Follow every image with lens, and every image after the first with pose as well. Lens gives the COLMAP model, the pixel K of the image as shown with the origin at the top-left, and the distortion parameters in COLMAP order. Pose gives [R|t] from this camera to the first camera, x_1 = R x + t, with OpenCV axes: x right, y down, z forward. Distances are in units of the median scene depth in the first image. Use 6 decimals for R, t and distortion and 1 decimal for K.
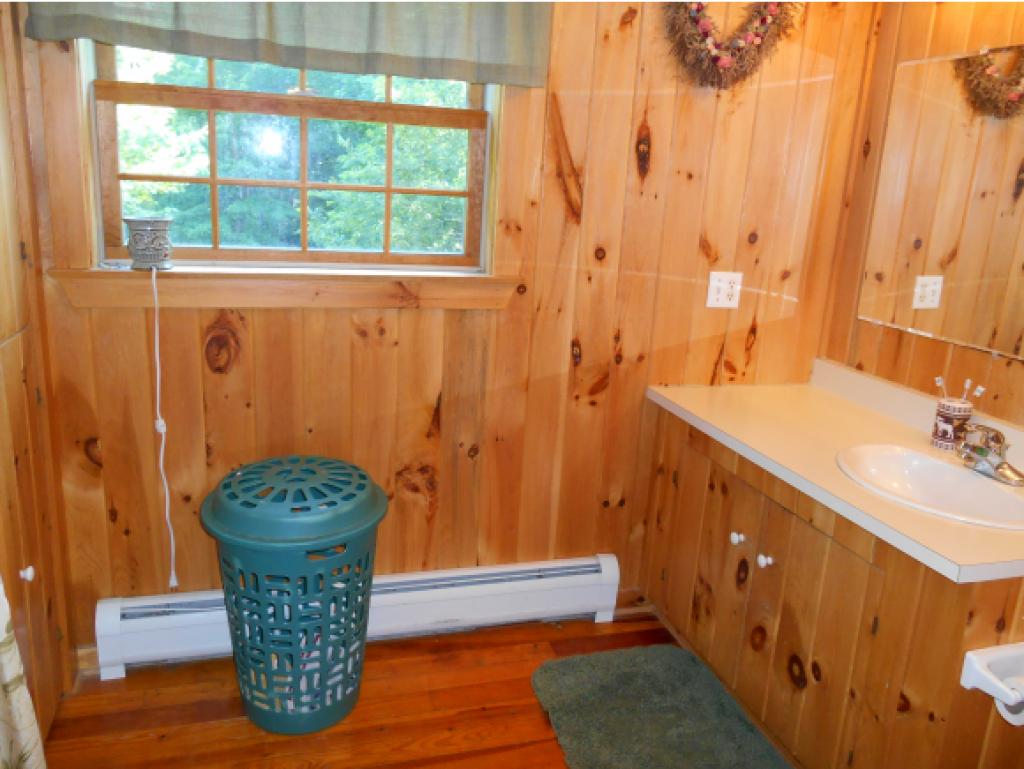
lens RADIAL K [[805.6, 0, 513.2], [0, 805.6, 378.5], [0, 0, 1]] dist [-0.016925, 0.012804]
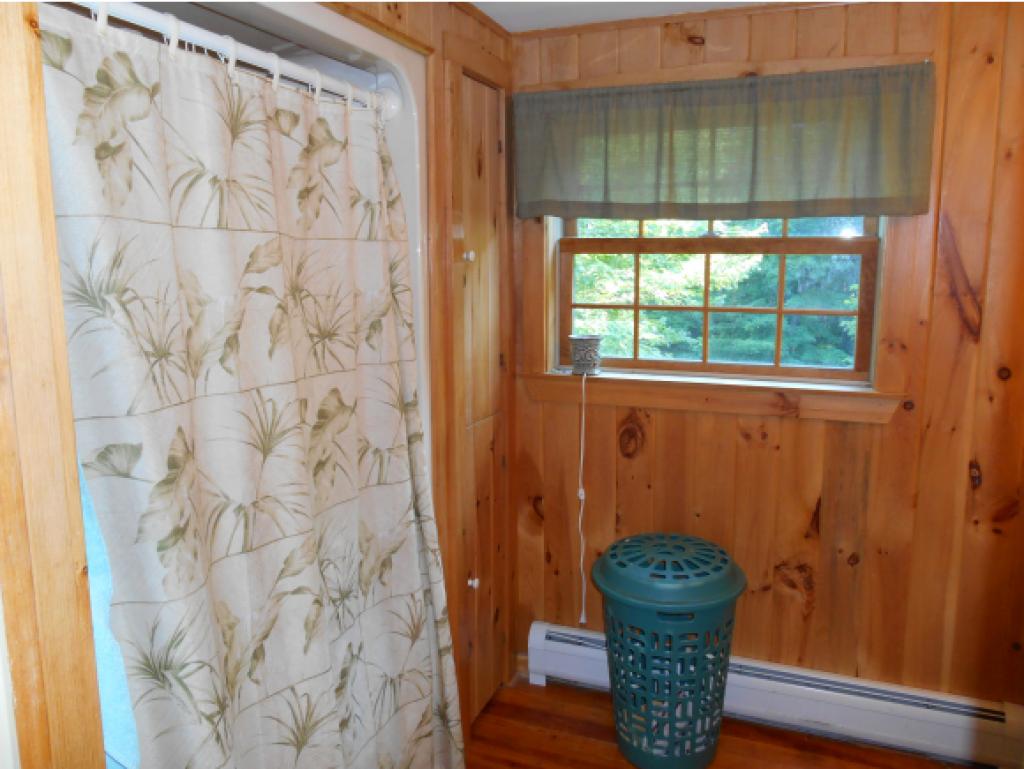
lens RADIAL K [[805.6, 0, 513.2], [0, 805.6, 378.5], [0, 0, 1]] dist [-0.016925, 0.012804]
pose [[0.780254, 0.039535, -0.624212, 0.266133], [-0.108831, 0.991358, -0.073248, -0.017604], [0.615921, 0.125085, 0.777814, -0.100023]]
